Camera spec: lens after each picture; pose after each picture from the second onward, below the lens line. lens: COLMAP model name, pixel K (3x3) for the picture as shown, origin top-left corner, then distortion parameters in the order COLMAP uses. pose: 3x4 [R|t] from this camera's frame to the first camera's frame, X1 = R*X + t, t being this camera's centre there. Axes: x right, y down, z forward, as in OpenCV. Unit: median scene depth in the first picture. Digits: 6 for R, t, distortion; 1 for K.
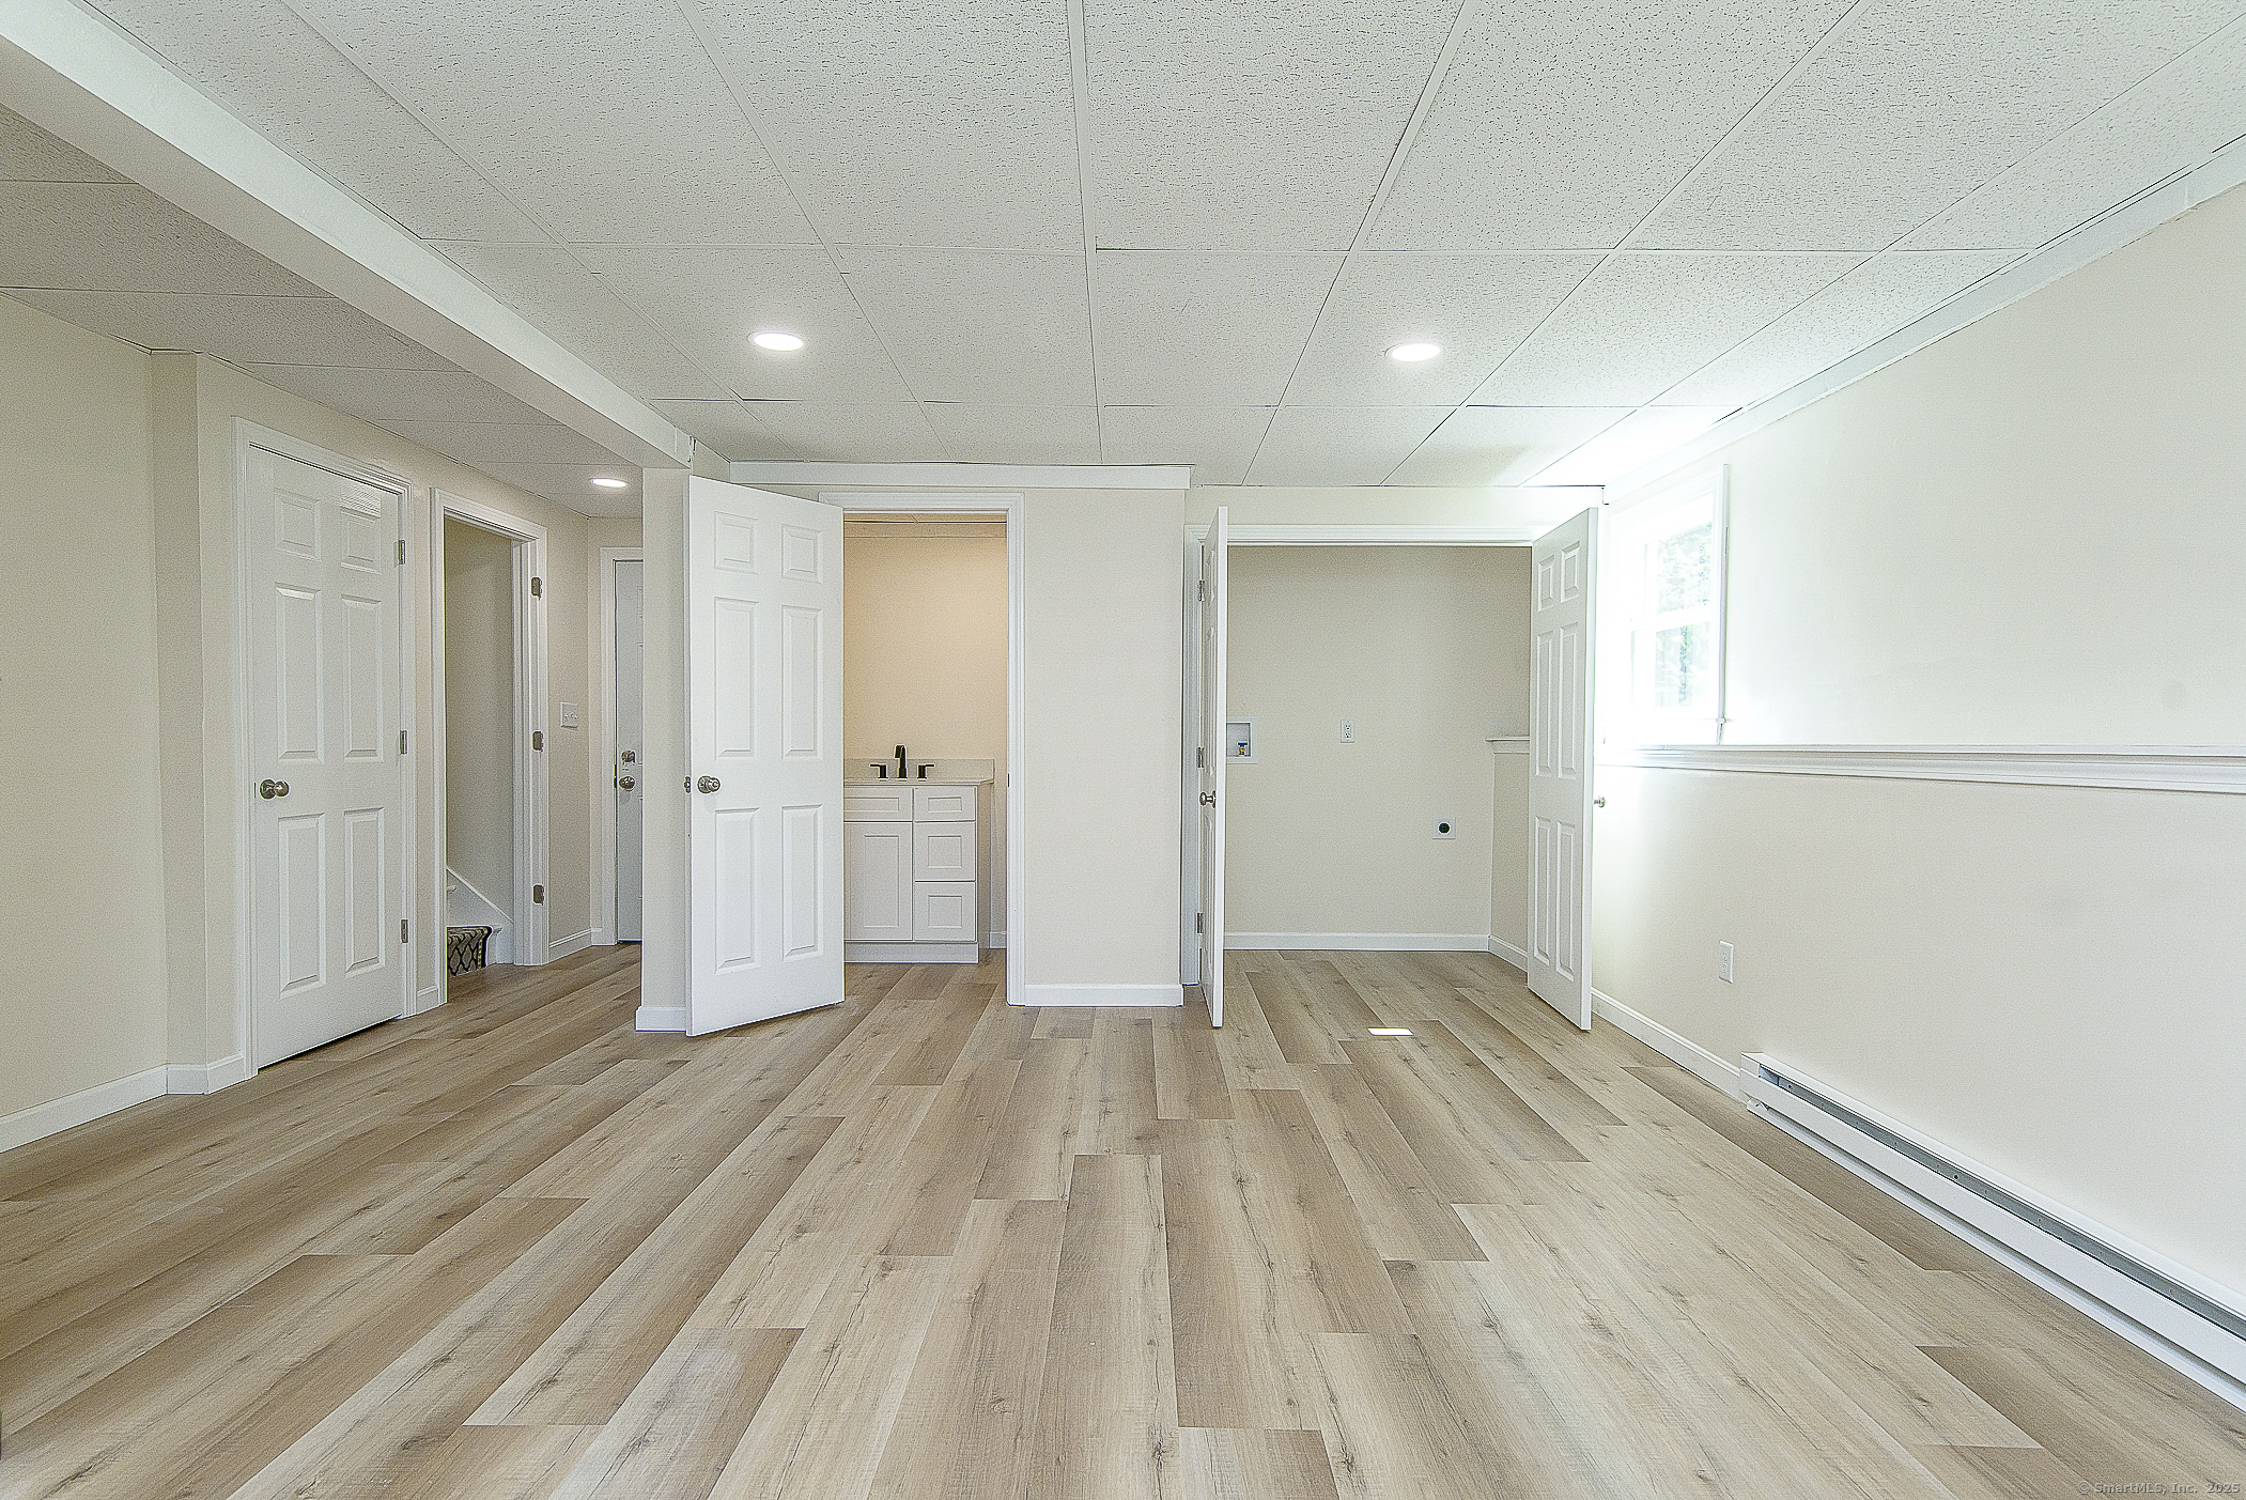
lens RADIAL K [[1081.7, 0, 1123.1], [0, 1081.7, 760.6], [0, 0, 1]] dist [0.014909, 0.000400]
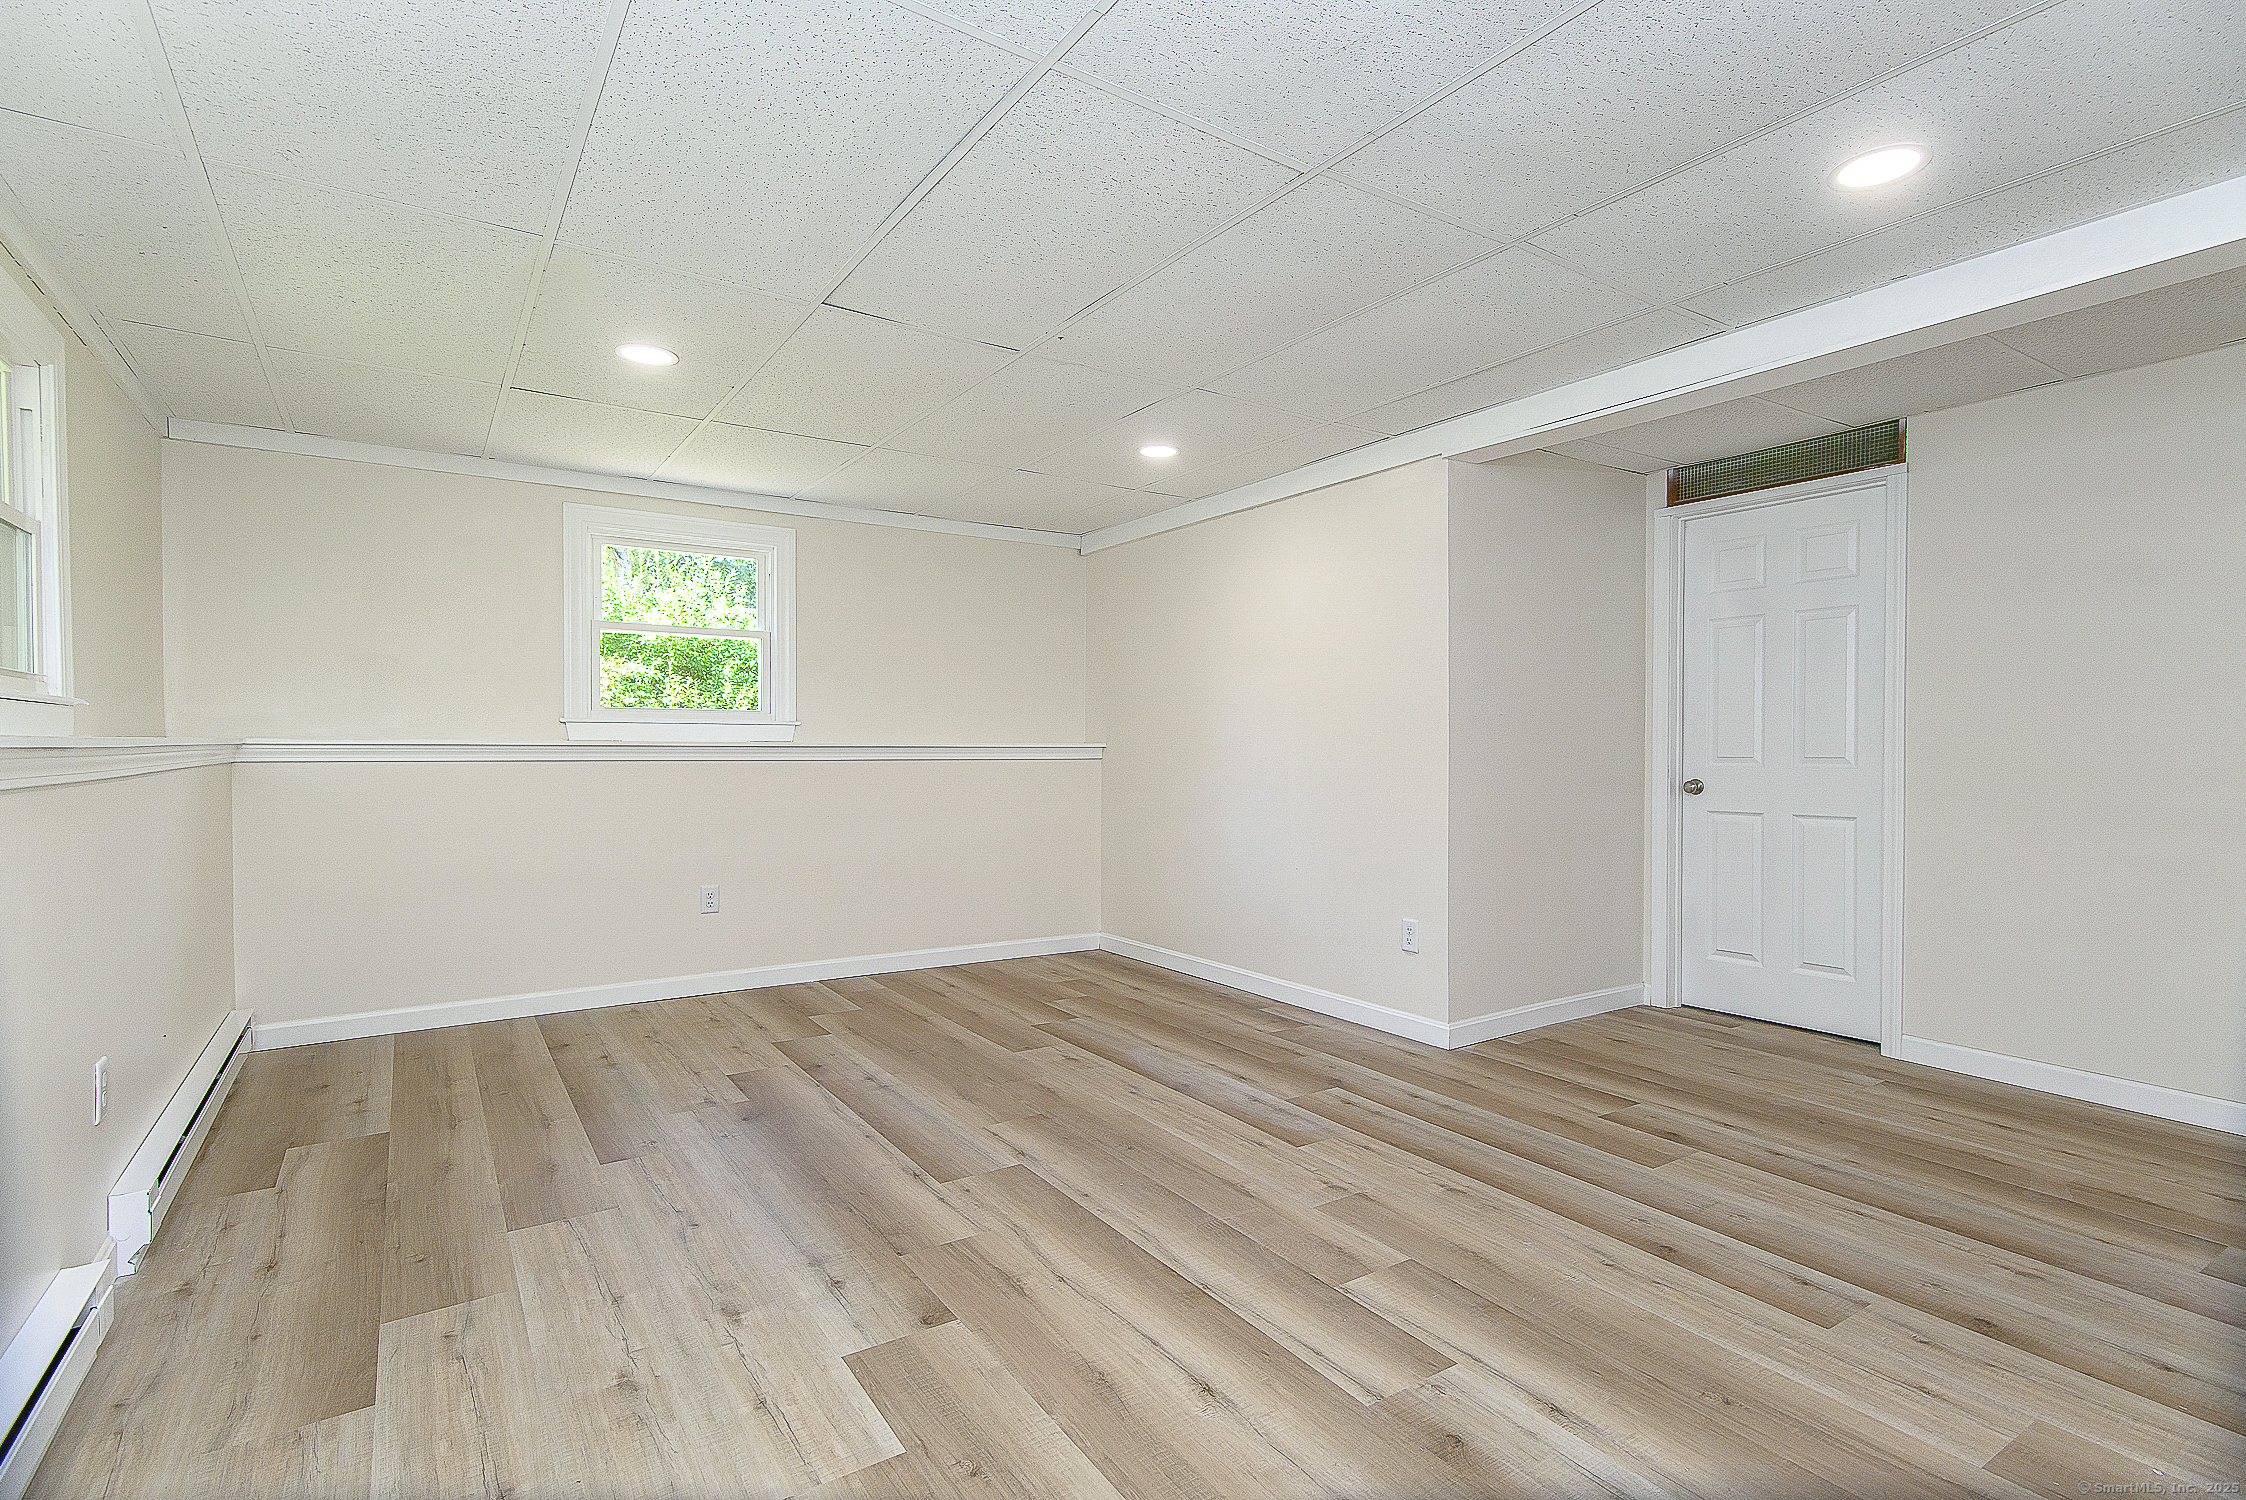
lens RADIAL K [[1081.7, 0, 1123.1], [0, 1081.7, 760.6], [0, 0, 1]] dist [0.014909, 0.000400]
pose [[-0.820290, -0.002050, -0.571944, 0.597451], [-0.019404, 0.999518, 0.024246, -0.019381], [0.571619, 0.030986, -0.819934, 1.680173]]
